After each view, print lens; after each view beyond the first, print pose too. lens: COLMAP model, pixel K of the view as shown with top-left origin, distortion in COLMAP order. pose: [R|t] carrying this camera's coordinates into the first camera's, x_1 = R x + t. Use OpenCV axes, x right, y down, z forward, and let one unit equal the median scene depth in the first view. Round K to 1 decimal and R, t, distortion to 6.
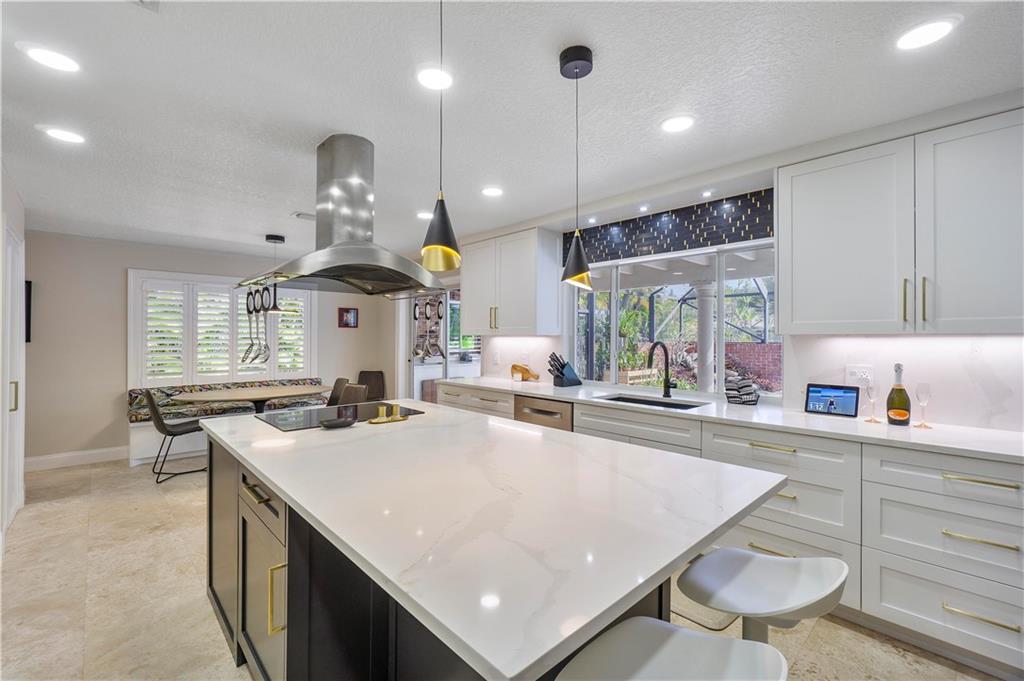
lens RADIAL K [[440.4, 0, 503.6], [0, 440.4, 335.1], [0, 0, 1]] dist [-0.008398, 0.001682]
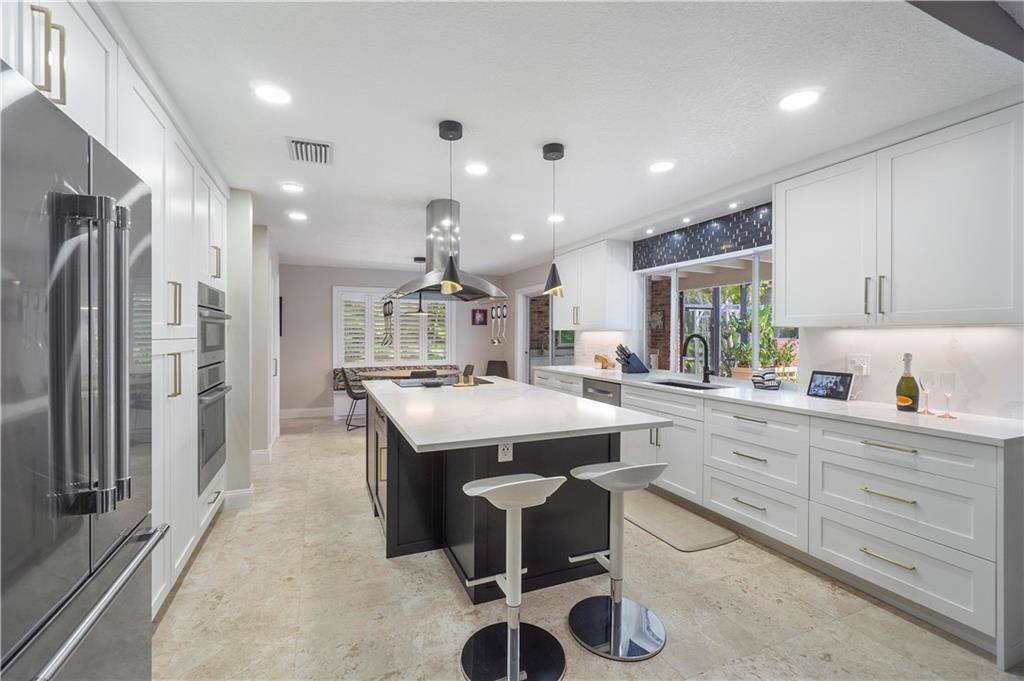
lens RADIAL K [[440.4, 0, 501.5], [0, 440.4, 334.7], [0, 0, 1]] dist [-0.008398, 0.001682]
pose [[0.936817, -0.001531, -0.349817, 0.271685], [0.003523, 0.999981, 0.005059, 0.008279], [0.349803, -0.005972, 0.936804, -0.264168]]
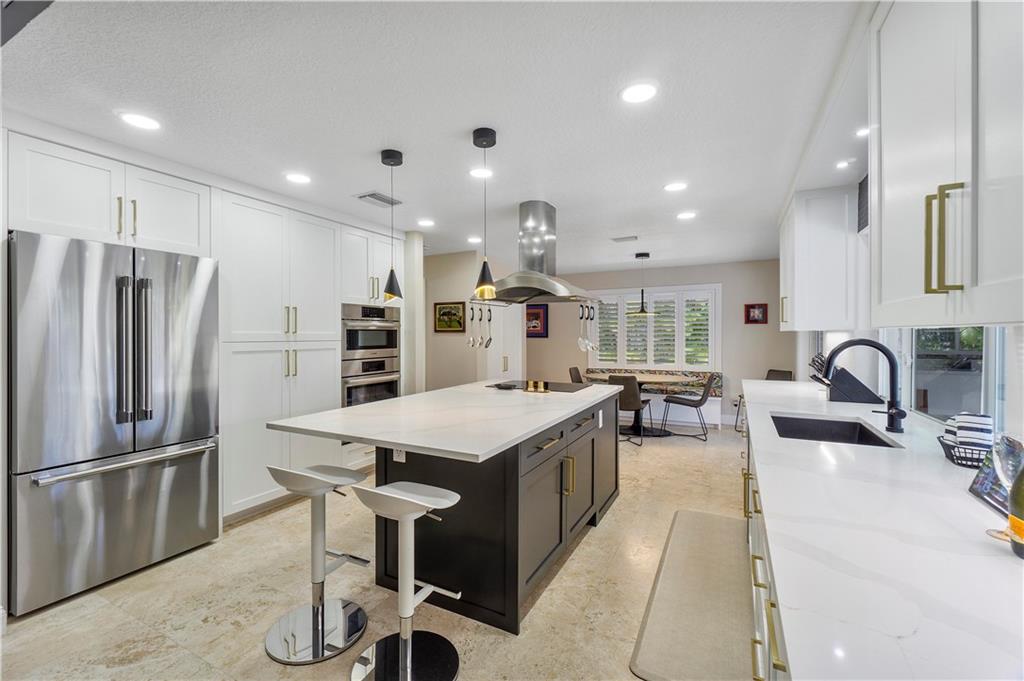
lens RADIAL K [[440.4, 0, 500.3], [0, 440.4, 332.8], [0, 0, 1]] dist [-0.008398, 0.001682]
pose [[0.327816, -0.006029, -0.944722, 0.760985], [0.008041, 0.999961, -0.003592, 0.003499], [0.944707, -0.006419, 0.327852, 0.295369]]
